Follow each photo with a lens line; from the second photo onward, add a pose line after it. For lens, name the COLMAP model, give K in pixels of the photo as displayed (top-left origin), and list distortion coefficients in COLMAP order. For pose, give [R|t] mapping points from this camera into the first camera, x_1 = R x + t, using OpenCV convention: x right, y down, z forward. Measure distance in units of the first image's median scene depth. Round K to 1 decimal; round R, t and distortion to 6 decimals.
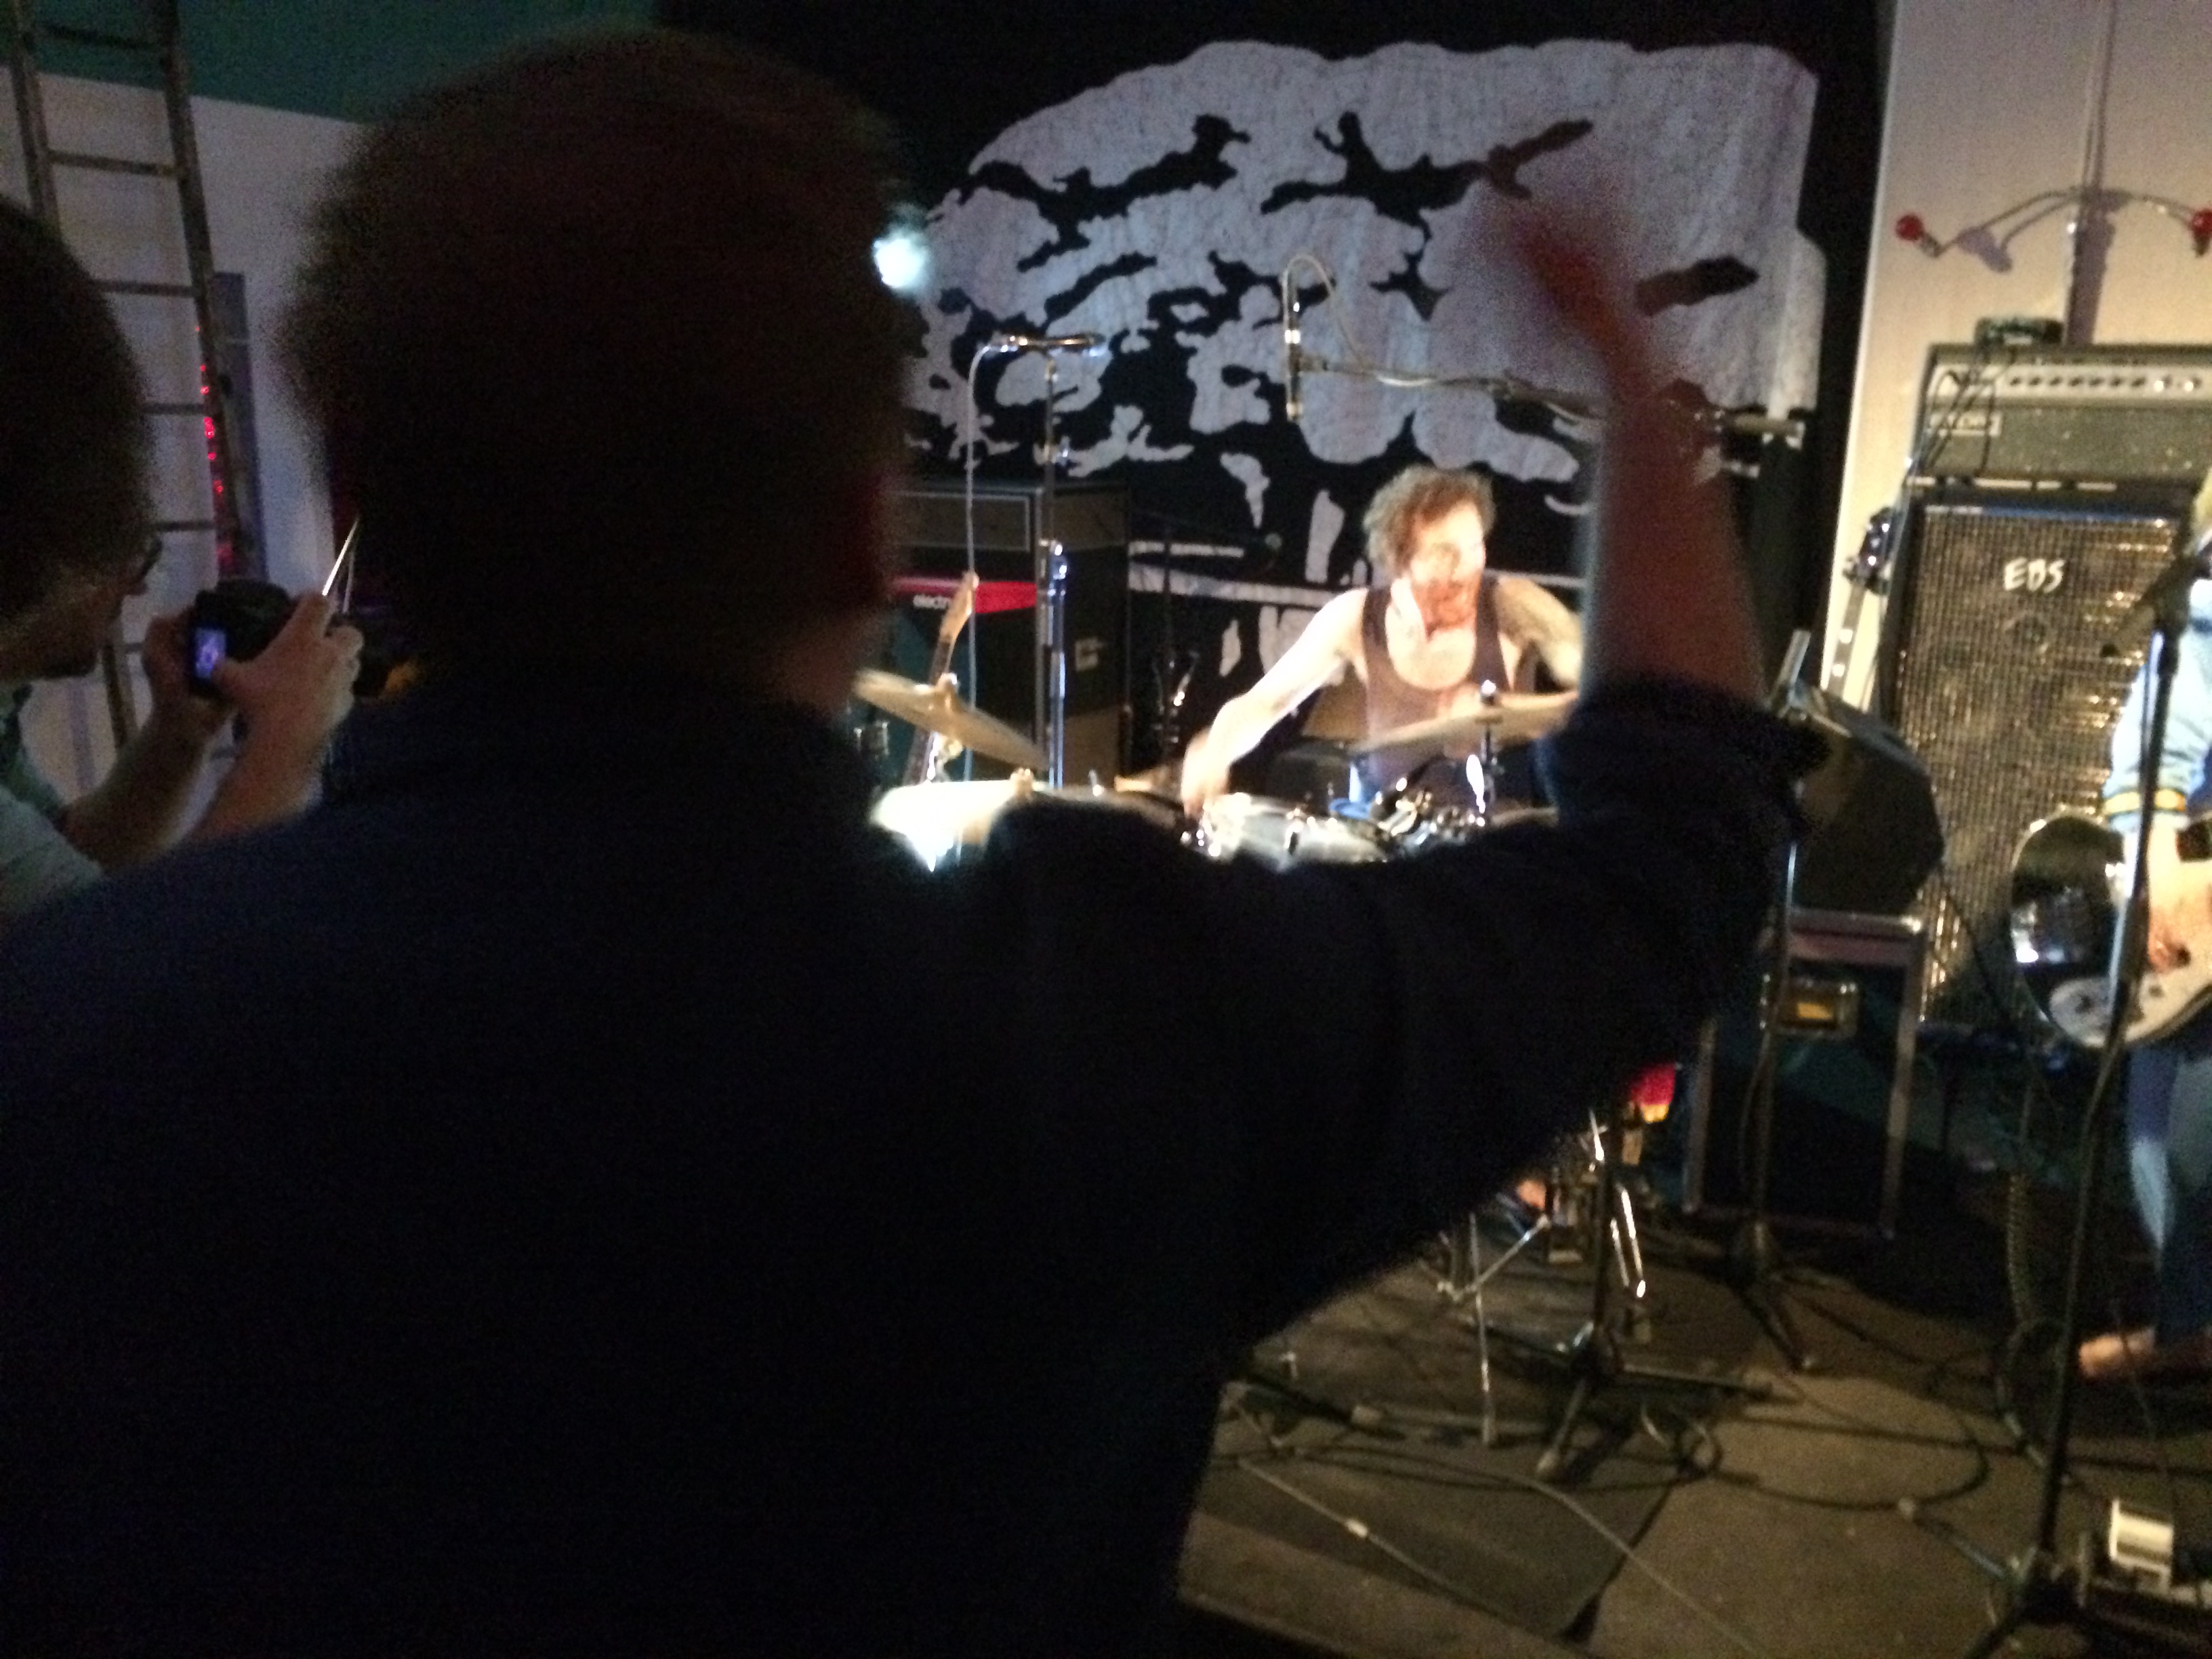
lens RADIAL K [[1834.0, 0, 1112.7], [0, 1834.0, 831.0], [0, 0, 1]] dist [0.014277, -0.023910]
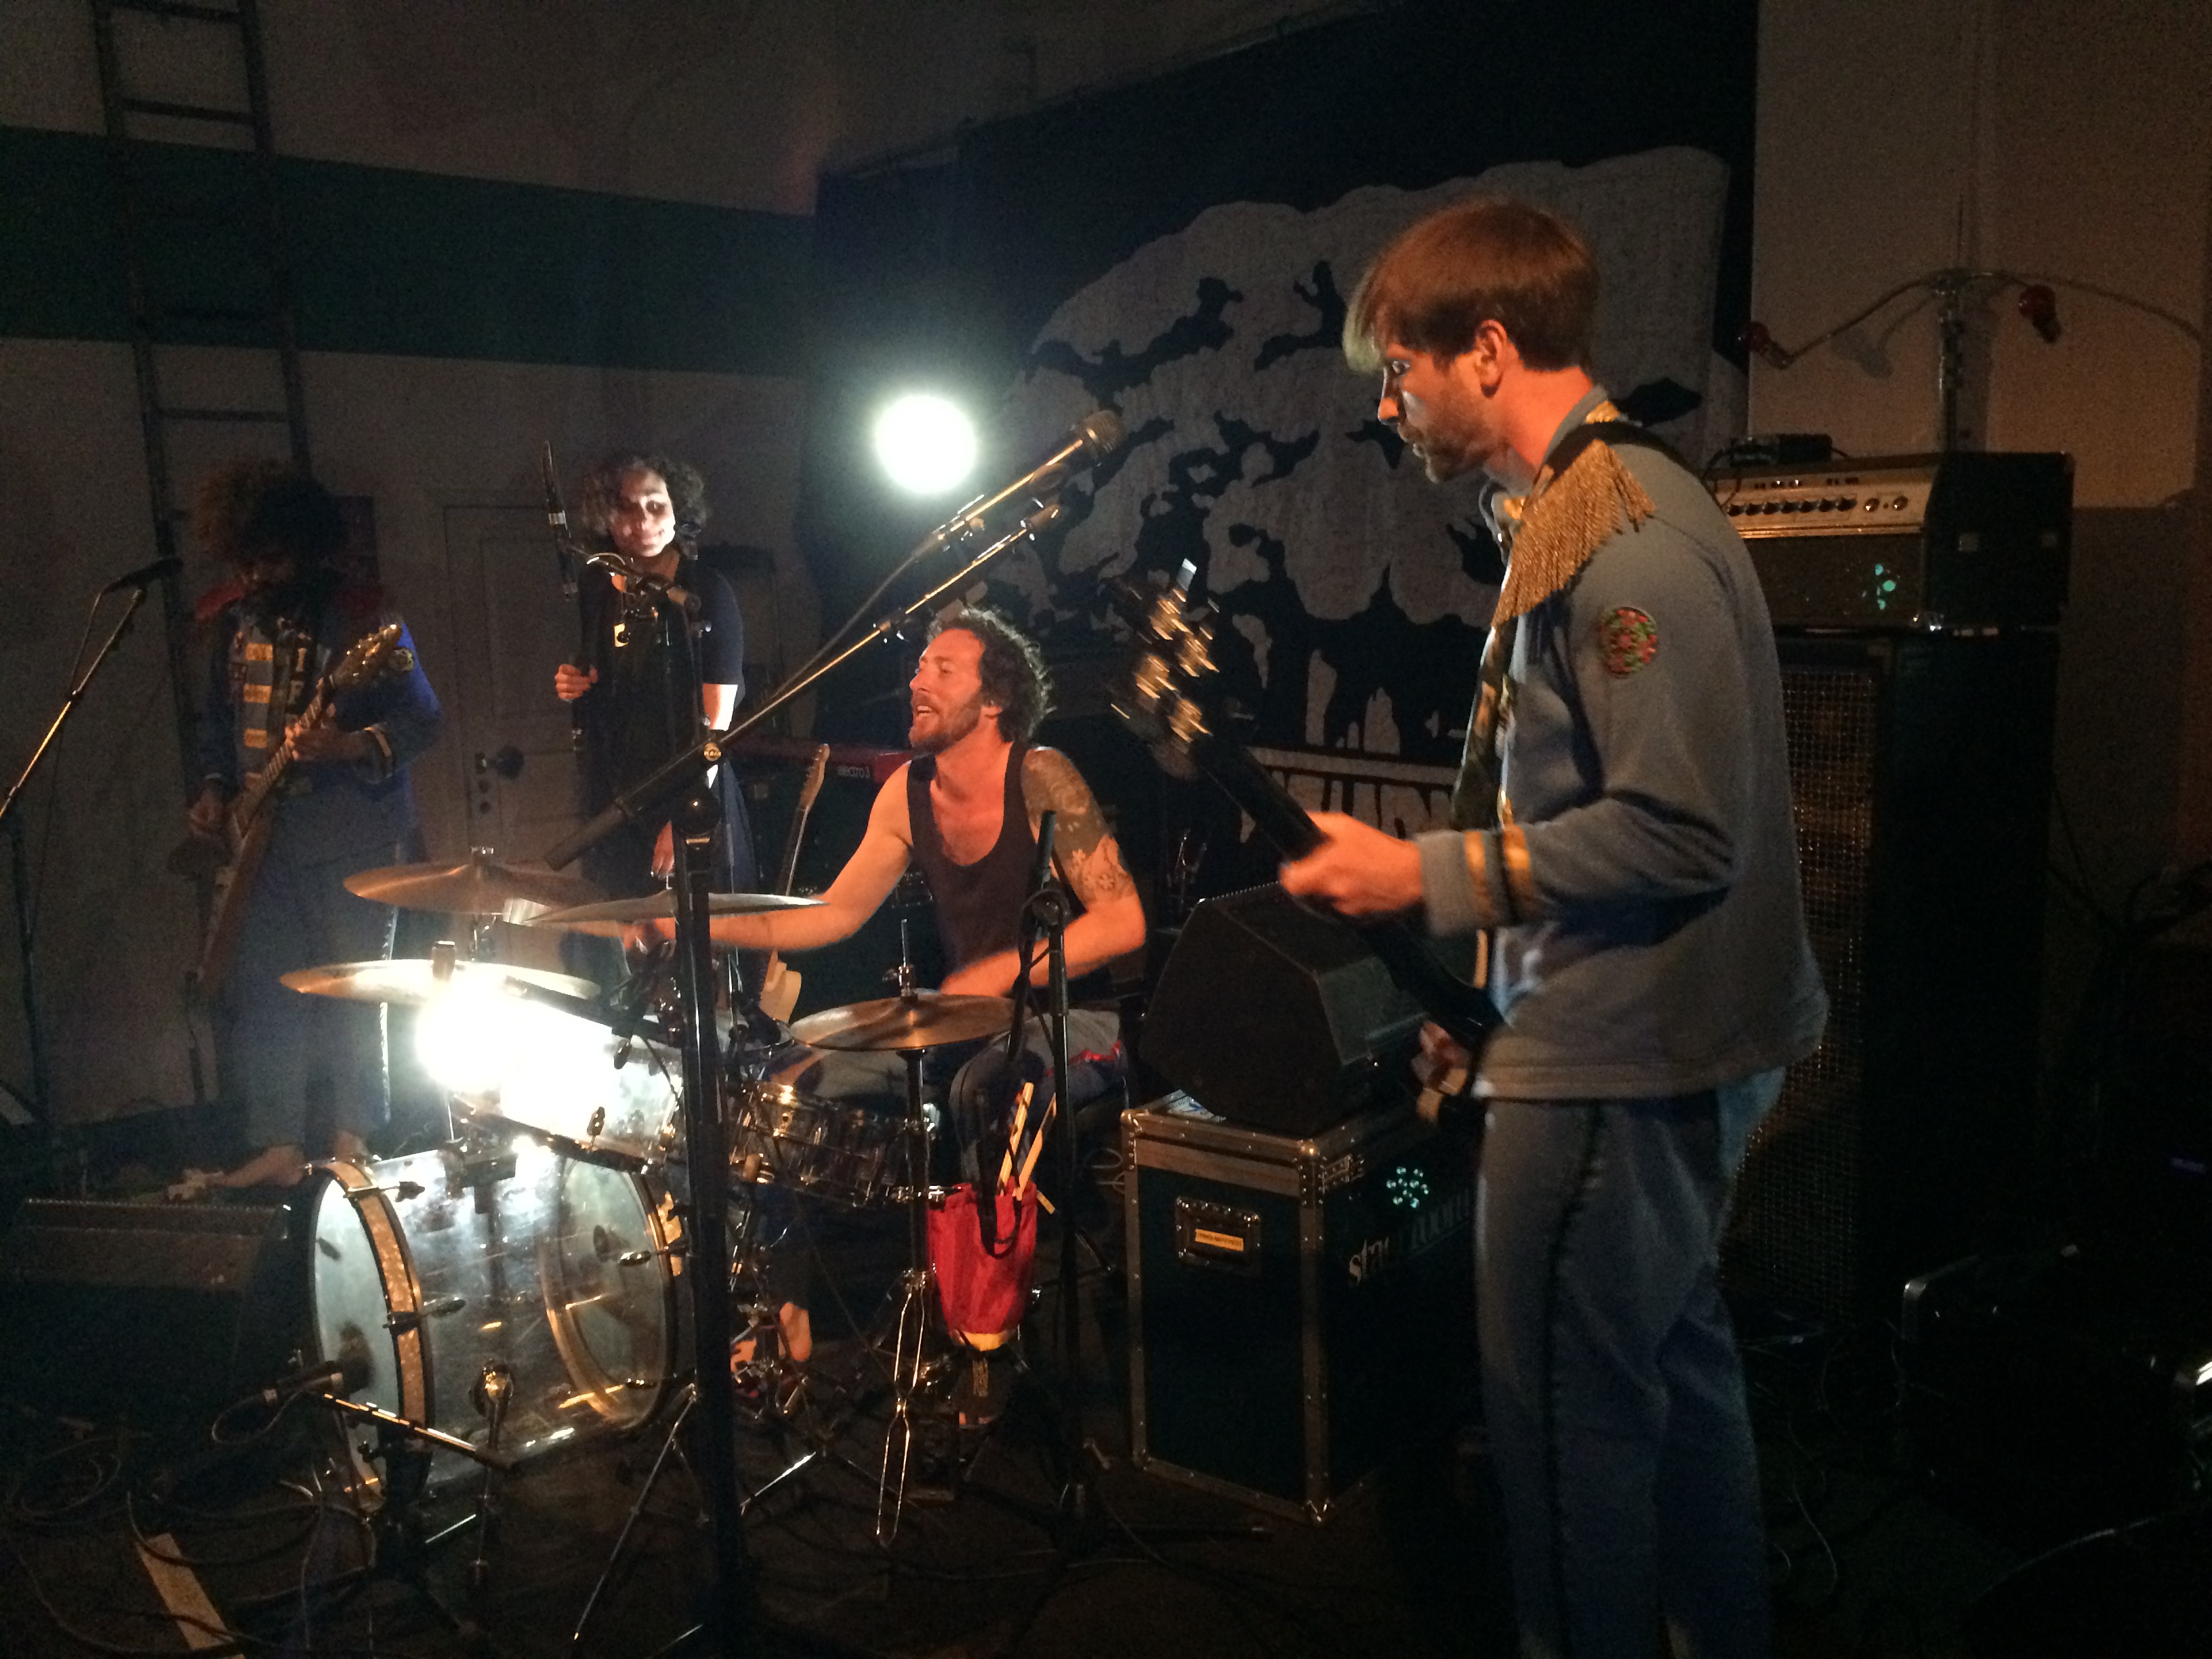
lens RADIAL K [[1834.0, 0, 1086.4], [0, 1834.0, 827.8], [0, 0, 1]] dist [0.014277, -0.023910]
pose [[0.936724, 0.004317, -0.350041, 0.337125], [-0.034006, 0.996317, -0.078713, -0.014521], [0.348412, 0.085636, 0.933421, 0.079258]]
